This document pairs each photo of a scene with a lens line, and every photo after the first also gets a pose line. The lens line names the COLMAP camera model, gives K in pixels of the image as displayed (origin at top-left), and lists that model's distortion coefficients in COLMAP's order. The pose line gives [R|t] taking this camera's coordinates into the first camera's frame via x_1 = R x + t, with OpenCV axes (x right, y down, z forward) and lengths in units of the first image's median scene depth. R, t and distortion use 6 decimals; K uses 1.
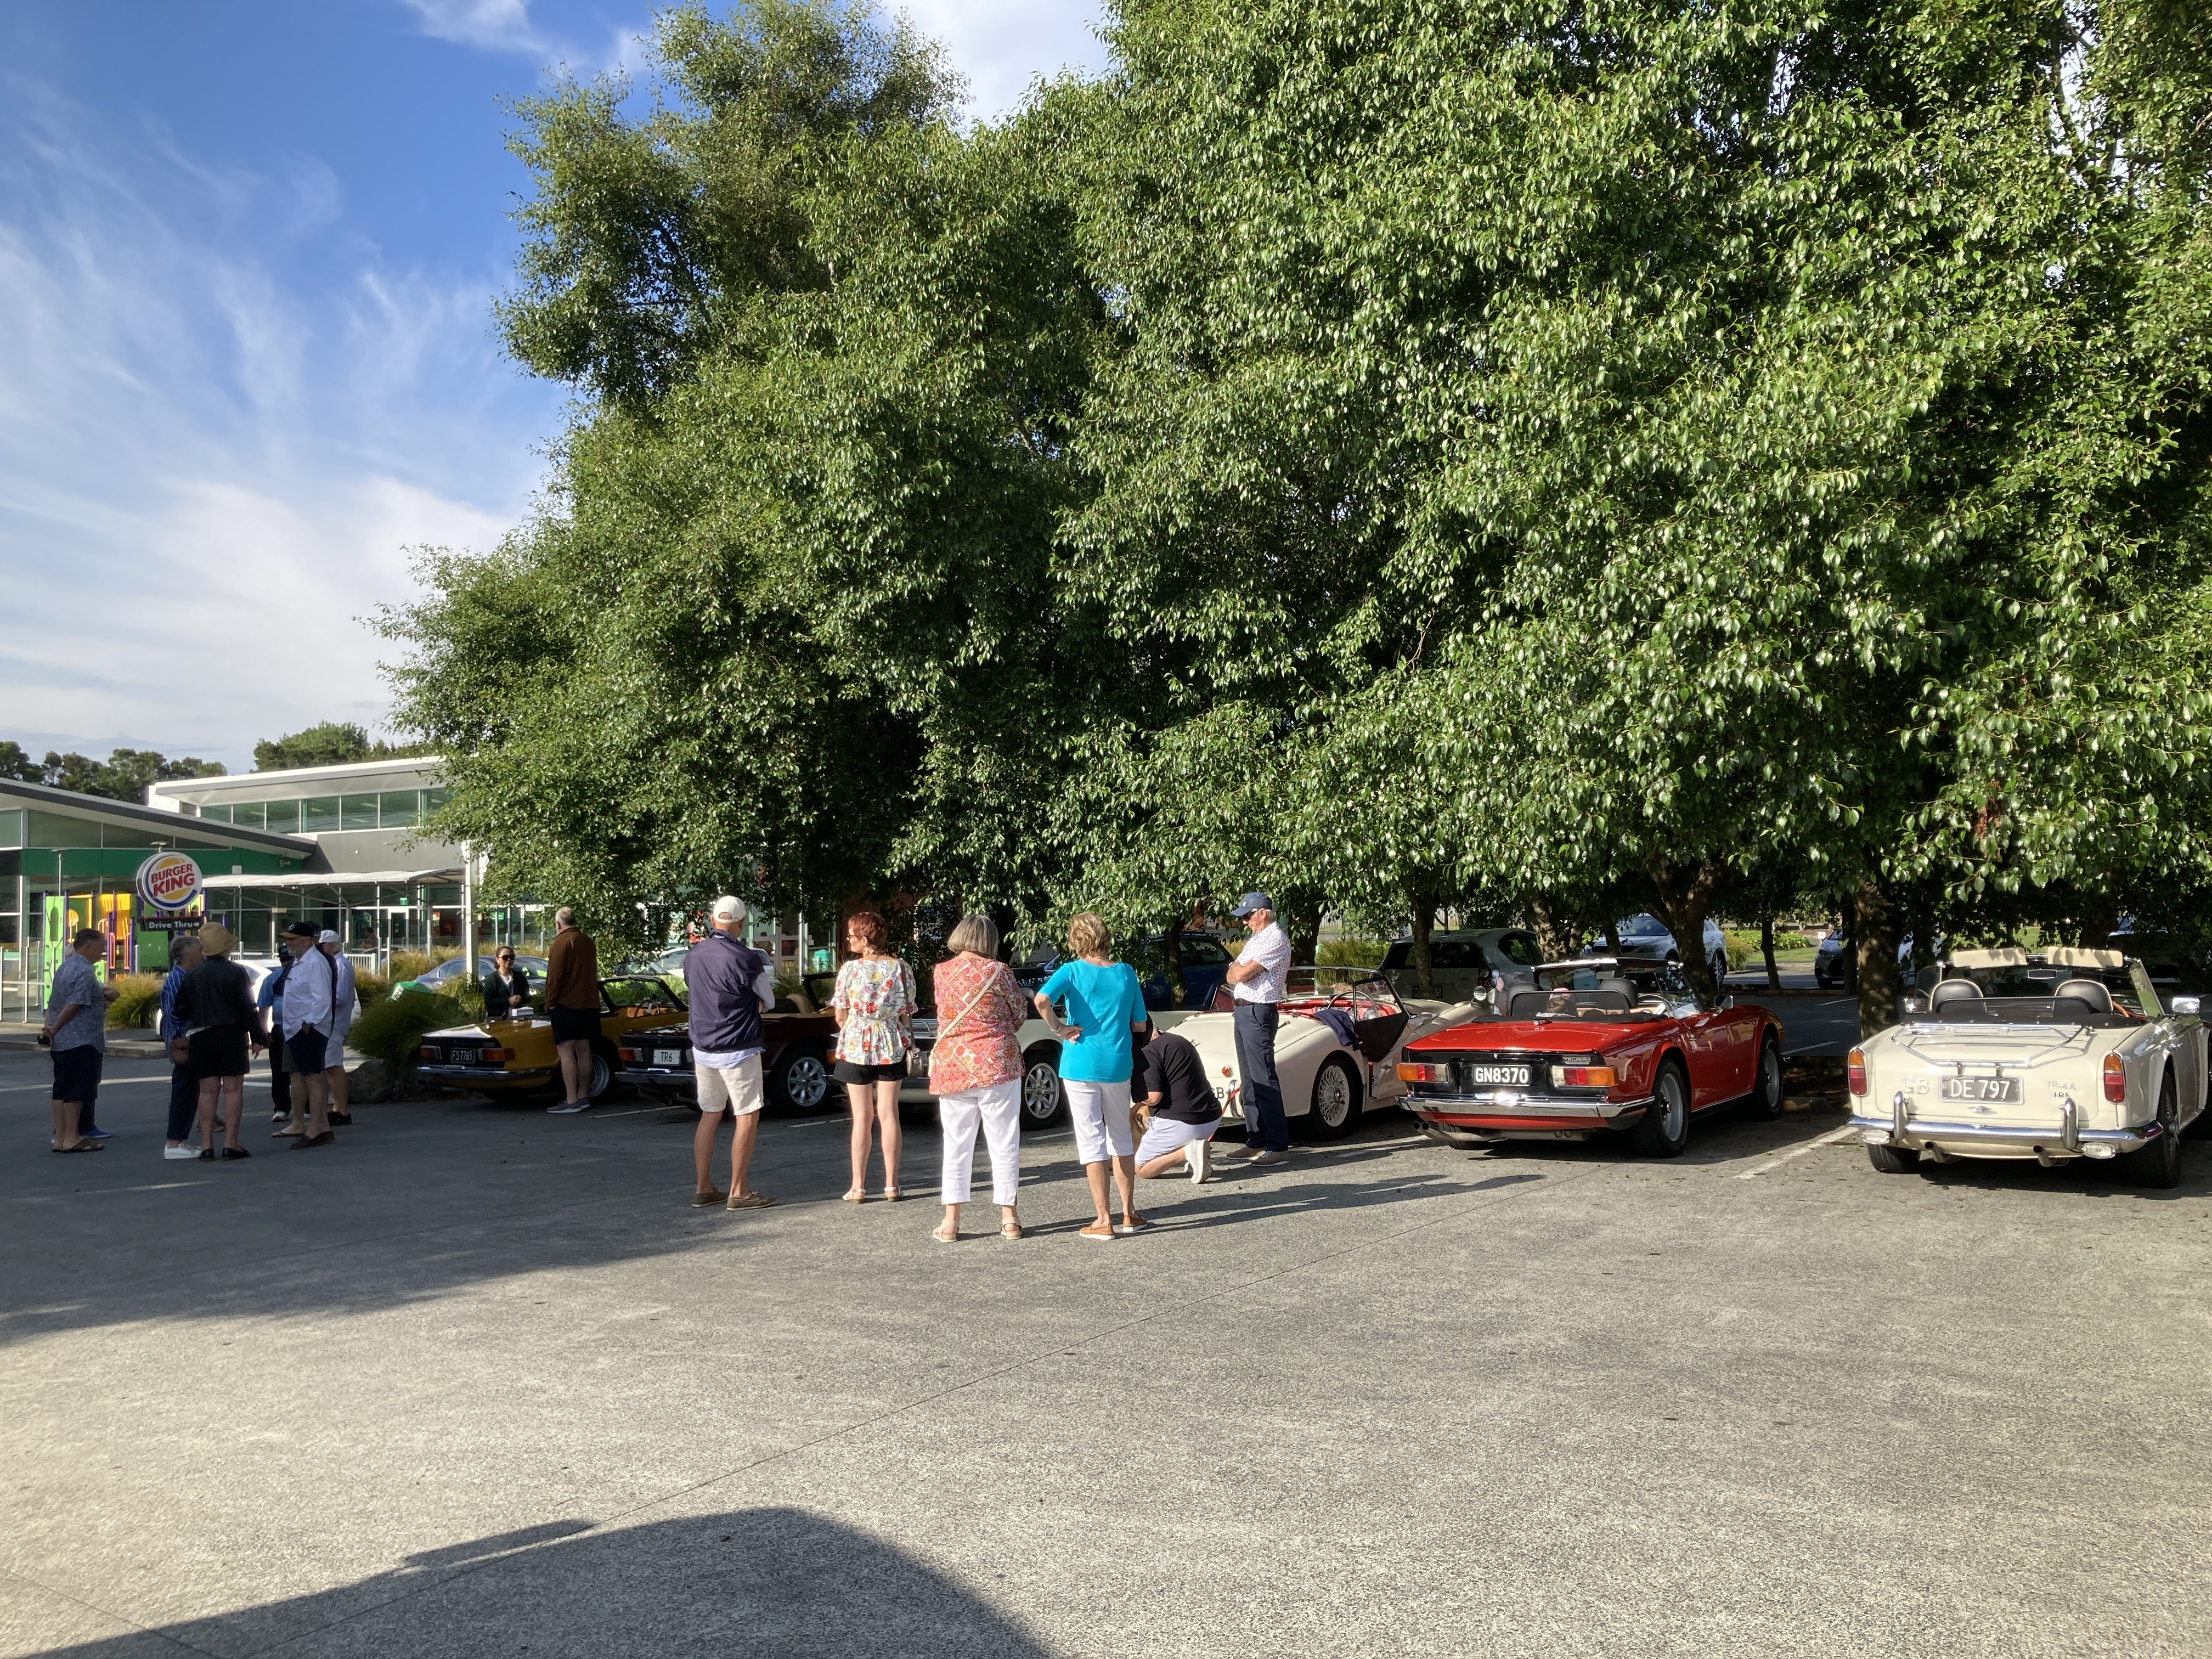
lens RADIAL K [[1822.0, 0, 1109.3], [0, 1822.0, 802.3], [0, 0, 1]] dist [0.189546, -0.517019]
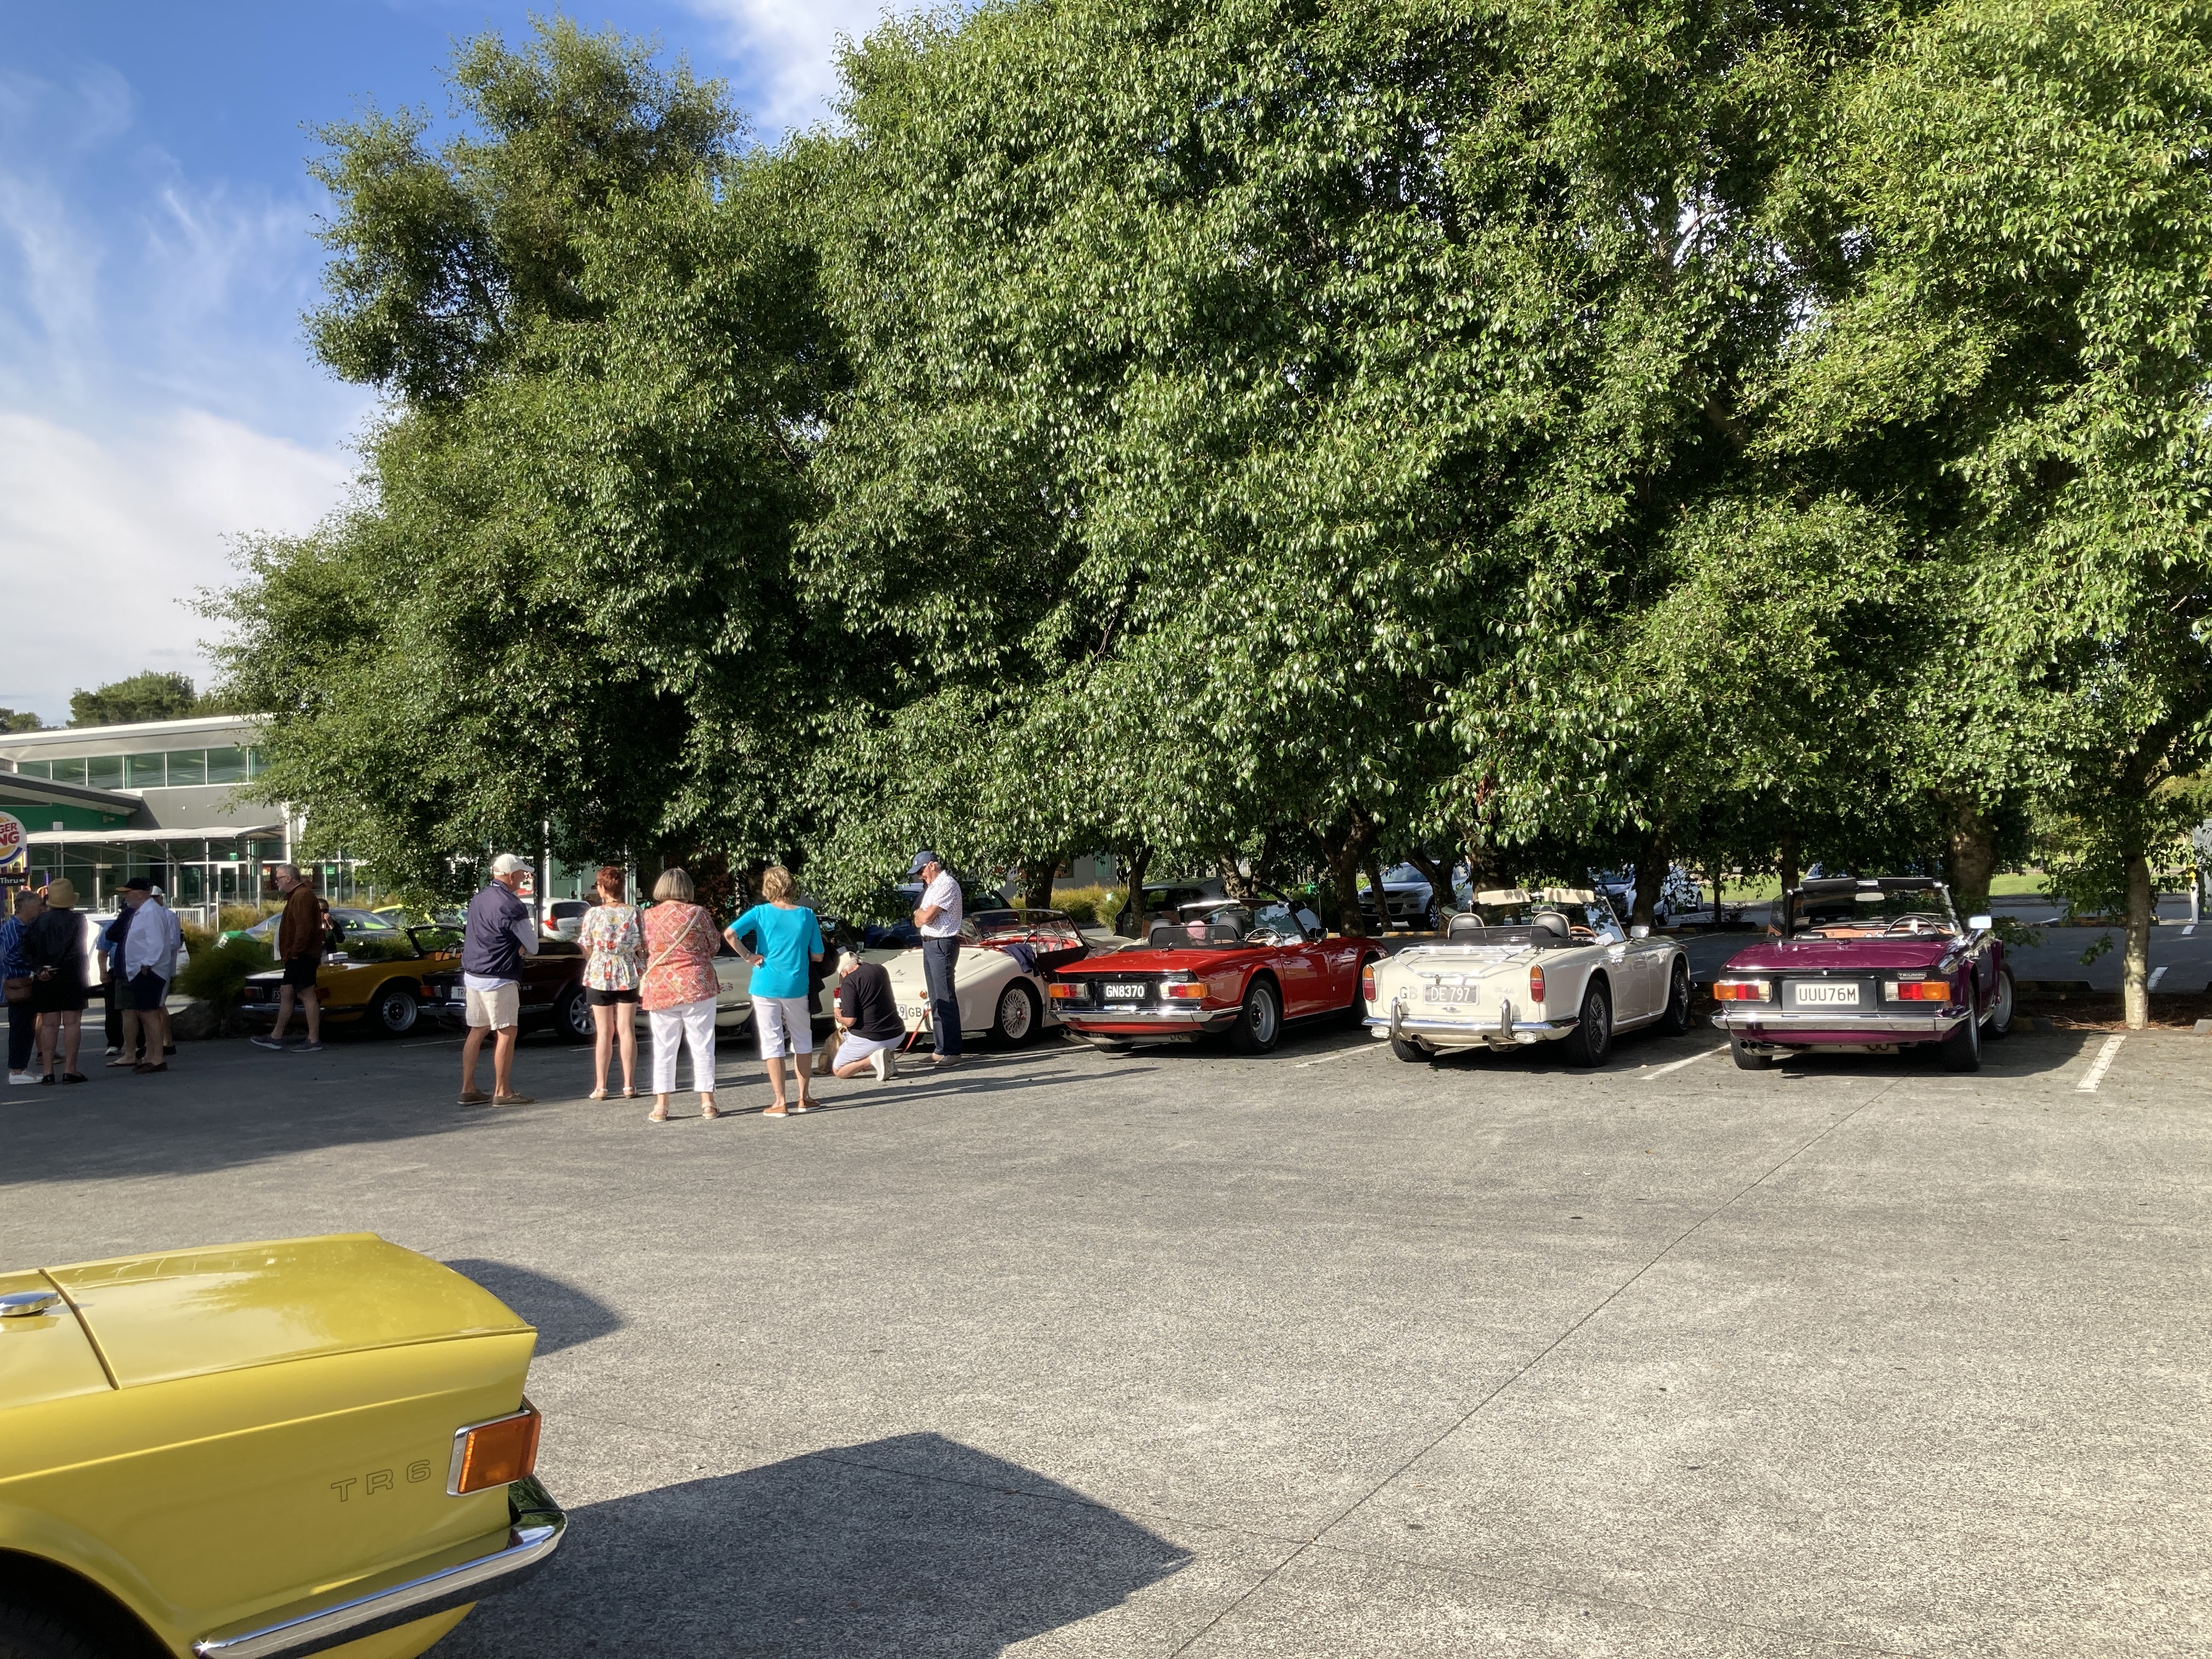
lens RADIAL K [[1835.1, 0, 1106.5], [0, 1835.1, 817.4], [0, 0, 1]] dist [0.083188, -0.131252]
pose [[0.997185, -0.003298, 0.074904, 0.084806], [0.000702, 0.999399, 0.034652, -0.012833], [-0.074973, -0.034502, 0.996588, -0.202443]]
